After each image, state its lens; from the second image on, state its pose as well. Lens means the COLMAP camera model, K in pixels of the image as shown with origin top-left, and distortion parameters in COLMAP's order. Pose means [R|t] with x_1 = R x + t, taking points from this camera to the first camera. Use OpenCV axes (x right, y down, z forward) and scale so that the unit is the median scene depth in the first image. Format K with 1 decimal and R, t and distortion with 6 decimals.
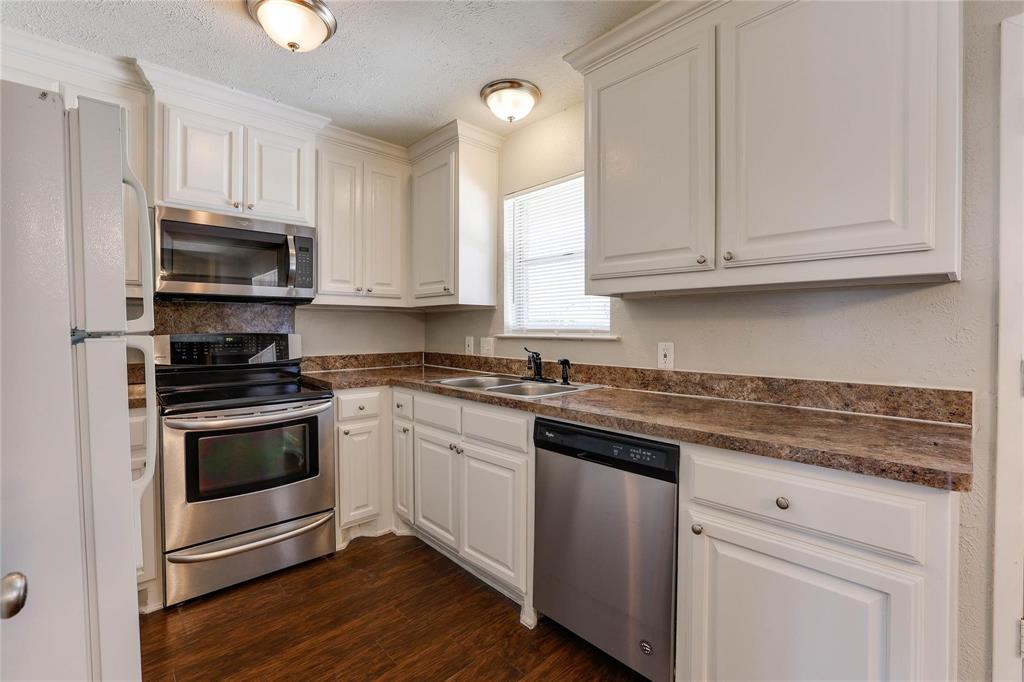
lens RADIAL K [[459.0, 0, 514.4], [0, 459.0, 330.5], [0, 0, 1]] dist [-0.046285, 0.018522]
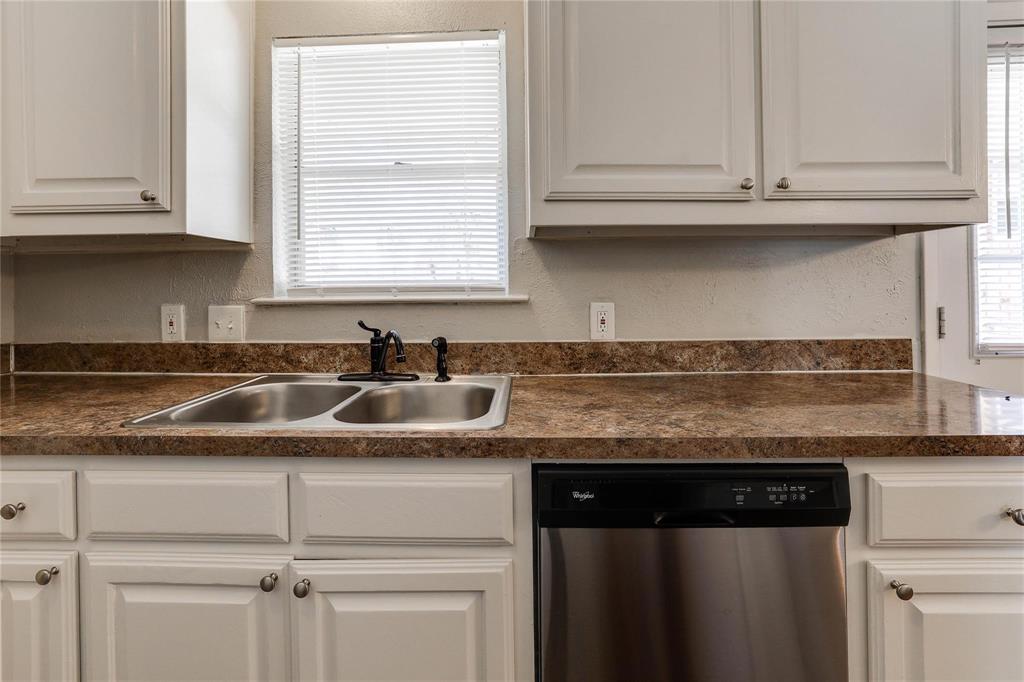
lens RADIAL K [[462.3, 0, 513.8], [0, 462.3, 285.2], [0, 0, 1]] dist [-0.032910, 0.013059]
pose [[0.704069, -0.005200, 0.710112, -0.269445], [0.014028, 0.999880, -0.006586, 0.001540], [-0.709993, 0.014598, 0.704058, 0.575447]]
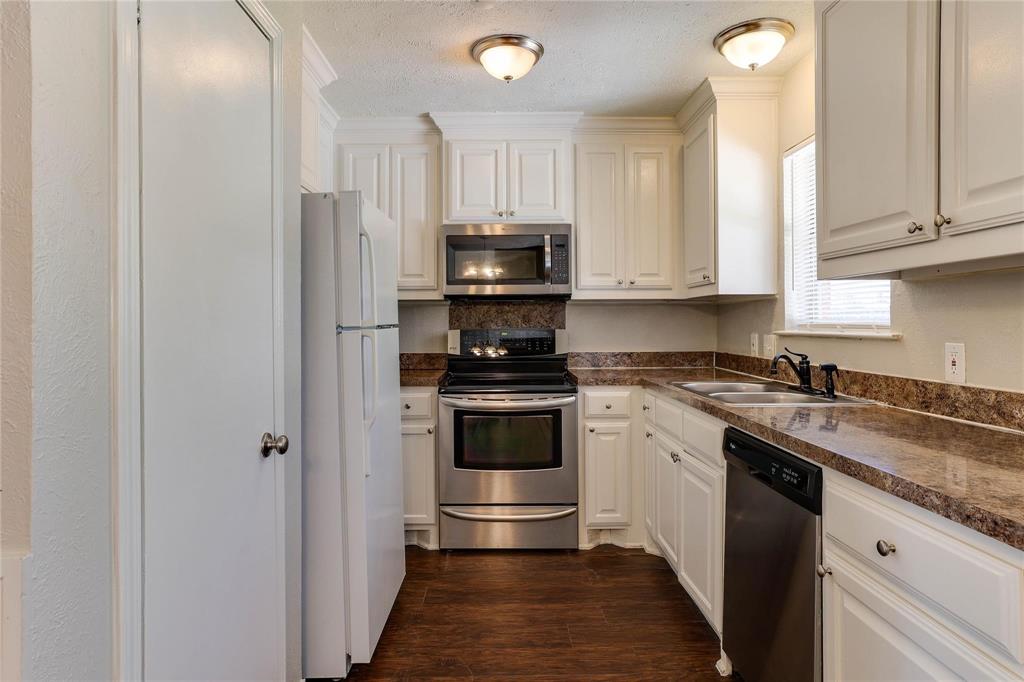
lens RADIAL K [[623.1, 0, 490.0], [0, 623.1, 314.1], [0, 0, 1]] dist [-0.027884, 0.040692]
pose [[0.717329, -0.013995, -0.696594, 0.466175], [0.000836, 0.999815, -0.019226, 0.000201], [0.696734, 0.013209, 0.717208, -0.132591]]
